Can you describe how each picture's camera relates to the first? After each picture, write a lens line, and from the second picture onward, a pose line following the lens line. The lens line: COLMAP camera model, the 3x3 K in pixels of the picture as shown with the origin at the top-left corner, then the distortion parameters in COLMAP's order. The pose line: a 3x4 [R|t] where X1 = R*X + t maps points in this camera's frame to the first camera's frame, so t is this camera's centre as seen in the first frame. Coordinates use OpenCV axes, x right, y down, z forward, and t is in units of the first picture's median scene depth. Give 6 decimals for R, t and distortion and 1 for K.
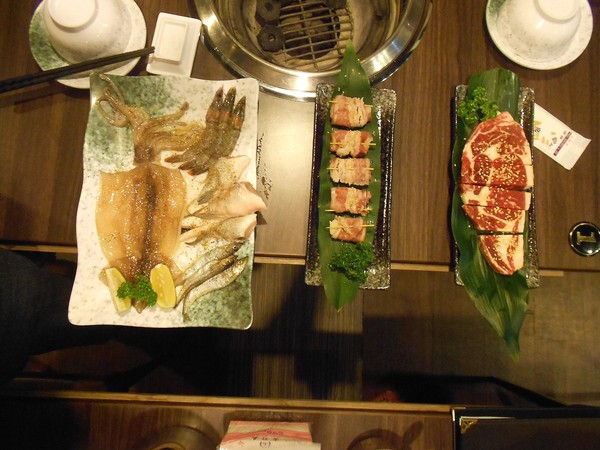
lens RADIAL K [[462.0, 0, 303.3], [0, 462.0, 224.7], [0, 0, 1]] dist [-0.012023, -0.003402]
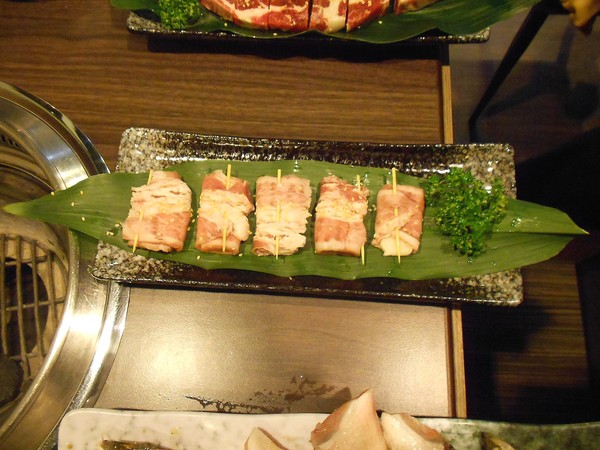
lens RADIAL K [[462.0, 0, 303.3], [0, 462.0, 224.7], [0, 0, 1]] dist [-0.012023, -0.003402]
pose [[0.007244, -0.963567, 0.267370, -0.043009], [0.993117, 0.038190, 0.110722, -0.145366], [-0.116899, 0.264728, 0.957211, 0.509165]]
